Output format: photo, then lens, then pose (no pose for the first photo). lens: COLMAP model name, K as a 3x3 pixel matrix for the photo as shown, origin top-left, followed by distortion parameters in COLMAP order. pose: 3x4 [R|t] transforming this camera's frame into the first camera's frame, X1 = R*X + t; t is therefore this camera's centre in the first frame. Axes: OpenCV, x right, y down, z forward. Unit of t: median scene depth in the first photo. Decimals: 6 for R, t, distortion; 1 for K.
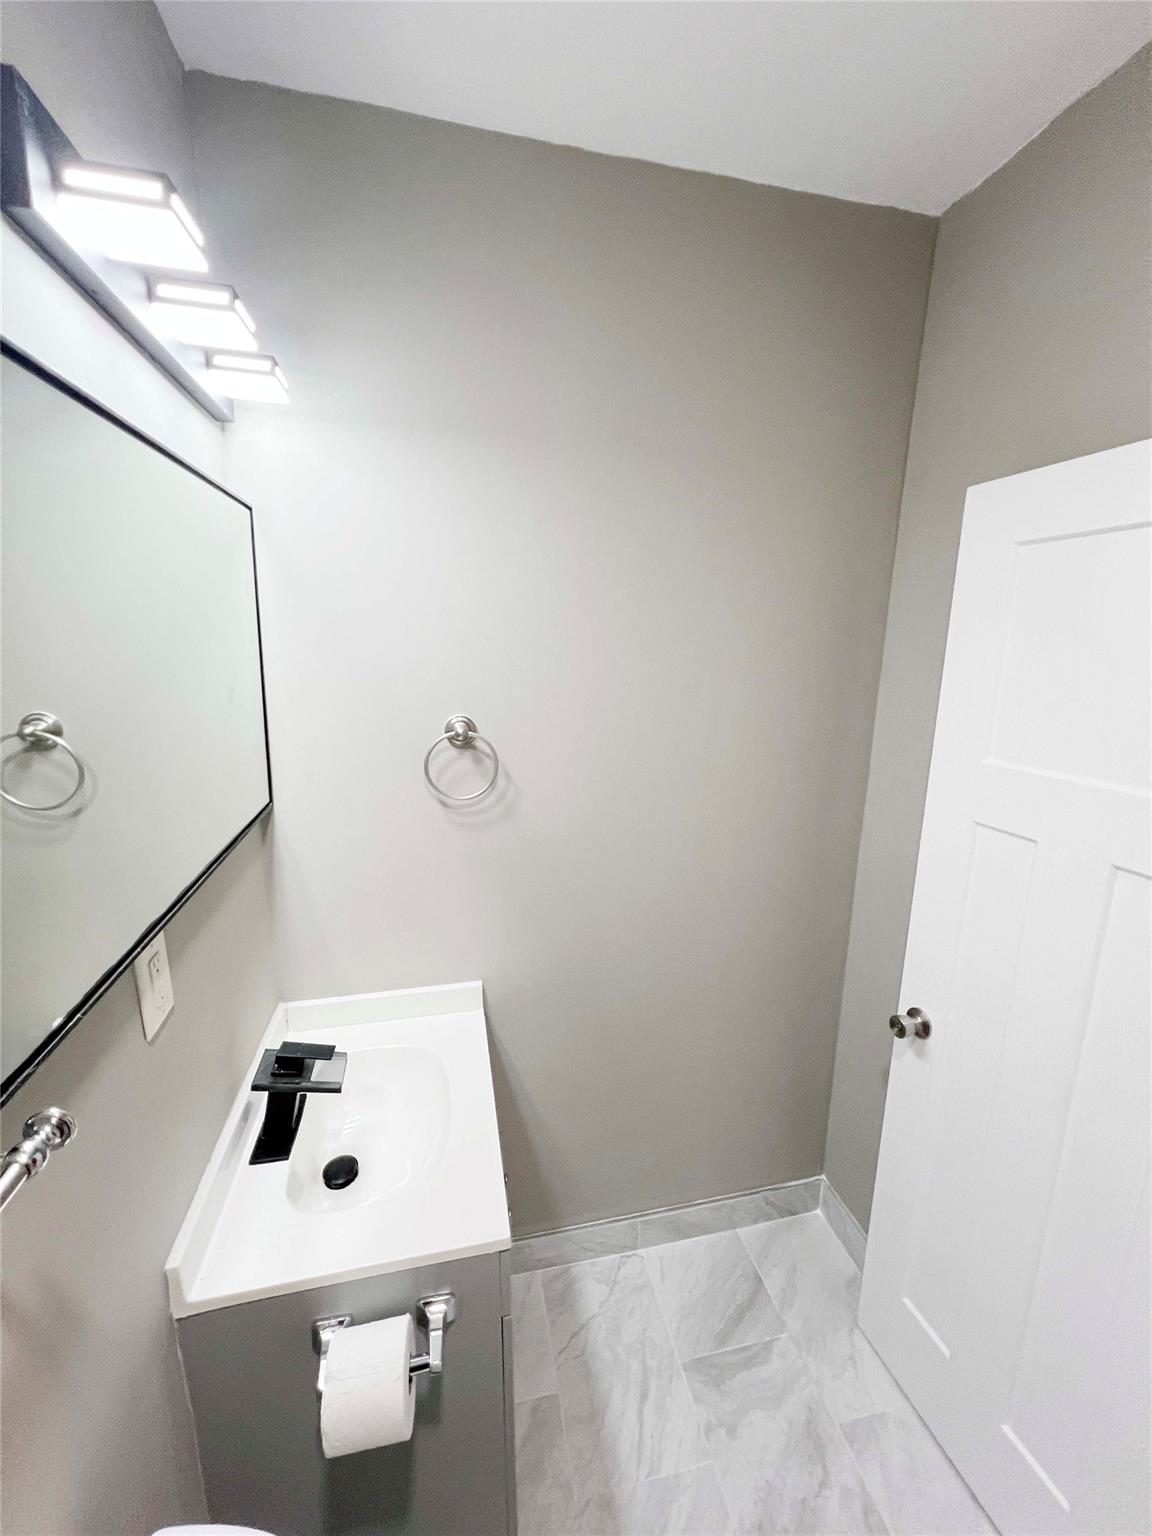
lens RADIAL K [[621.2, 0, 584.0], [0, 621.2, 769.3], [0, 0, 1]] dist [0.000954, 0.000157]
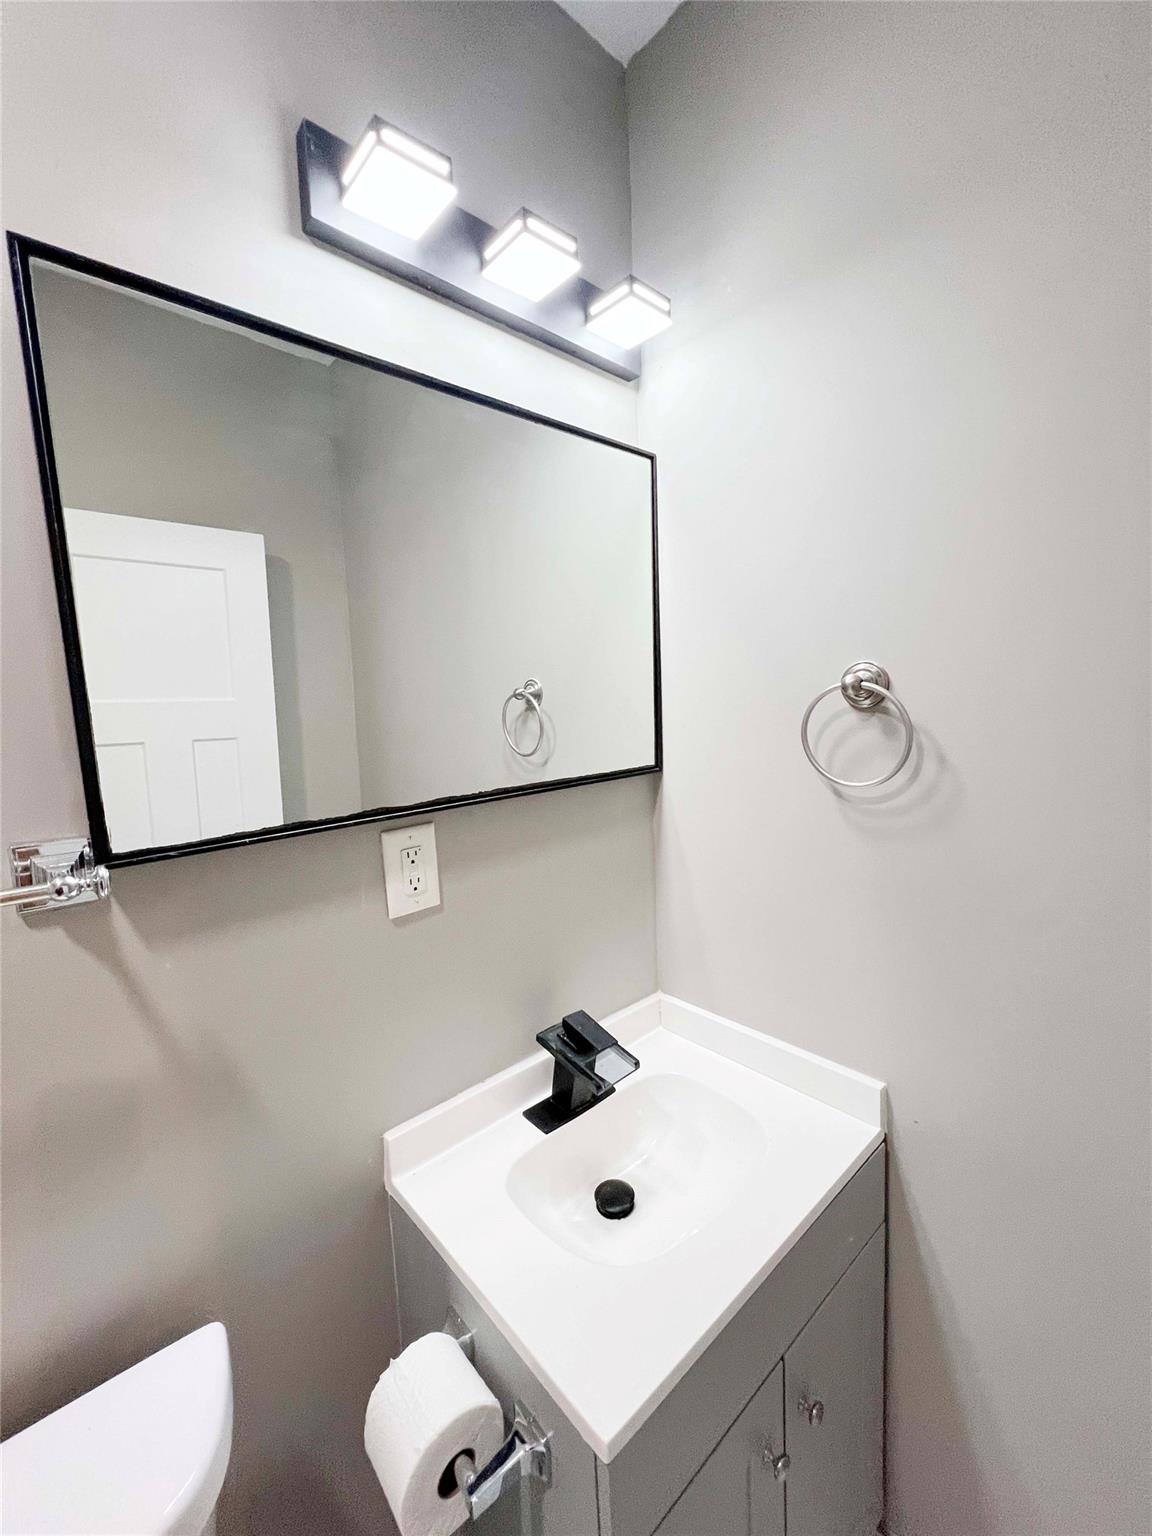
lens RADIAL K [[611.9, 0, 571.7], [0, 611.9, 767.4], [0, 0, 1]] dist [0.000693, 0.000027]
pose [[0.478836, 0.057379, -0.876027, 0.264521], [-0.134682, 0.990851, -0.008717, 0.084381], [0.867512, 0.122159, 0.482183, 0.469746]]
